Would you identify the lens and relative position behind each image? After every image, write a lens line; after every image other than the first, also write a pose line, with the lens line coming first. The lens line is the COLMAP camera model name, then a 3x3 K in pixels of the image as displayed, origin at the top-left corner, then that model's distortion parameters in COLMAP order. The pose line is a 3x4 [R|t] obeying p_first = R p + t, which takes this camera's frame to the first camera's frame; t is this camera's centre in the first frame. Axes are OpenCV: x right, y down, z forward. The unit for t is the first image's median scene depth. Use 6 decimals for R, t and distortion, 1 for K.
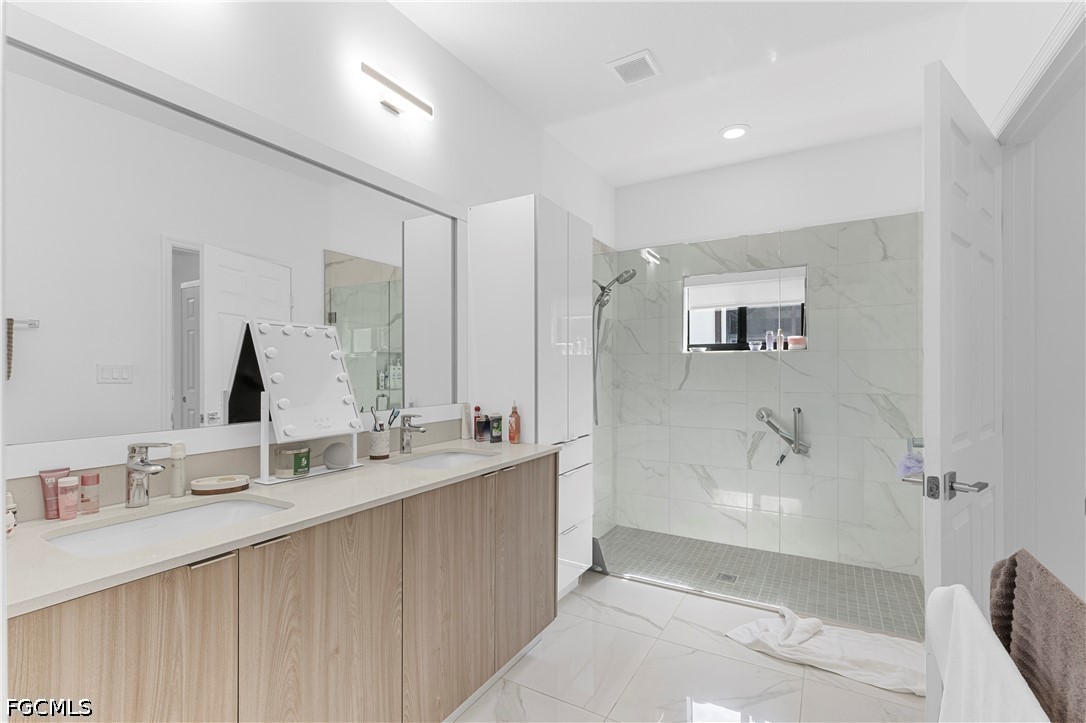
lens RADIAL K [[495.3, 0, 542.1], [0, 495.3, 376.2], [0, 0, 1]] dist [-0.001566, -0.000293]
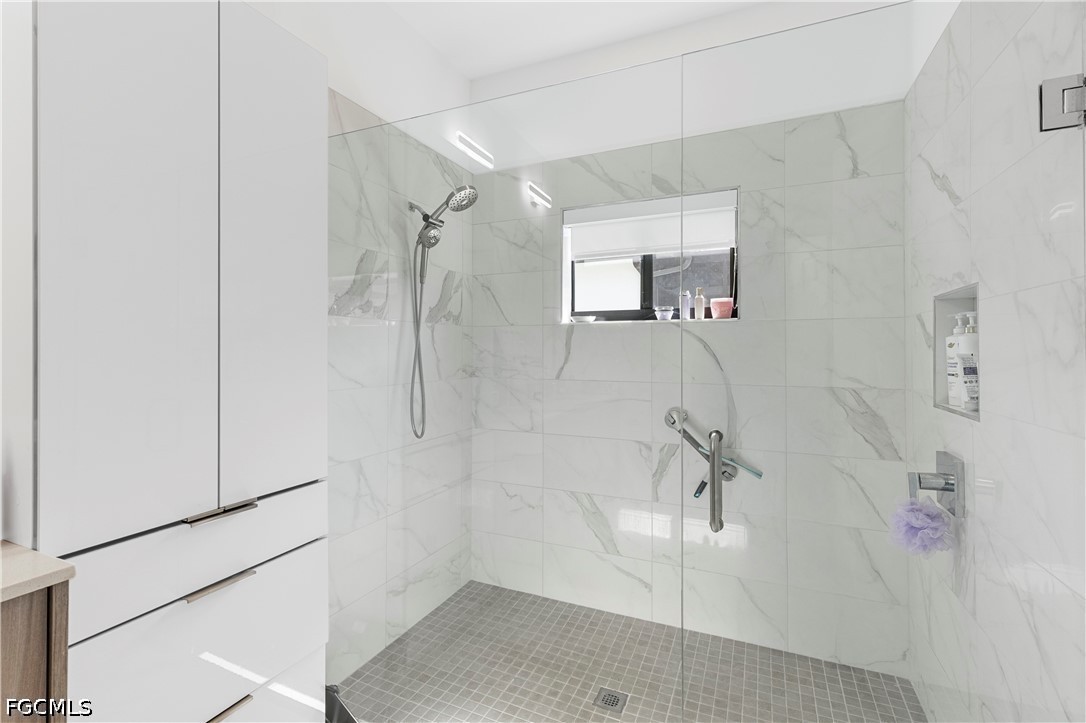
lens RADIAL K [[491.6, 0, 545.7], [0, 491.6, 351.8], [0, 0, 1]] dist [0.003895, 0.000184]
pose [[0.993500, 0.001905, 0.113817, 0.200042], [-0.001084, 0.999973, -0.007275, -0.004902], [-0.113828, 0.007104, 0.993475, 0.368486]]
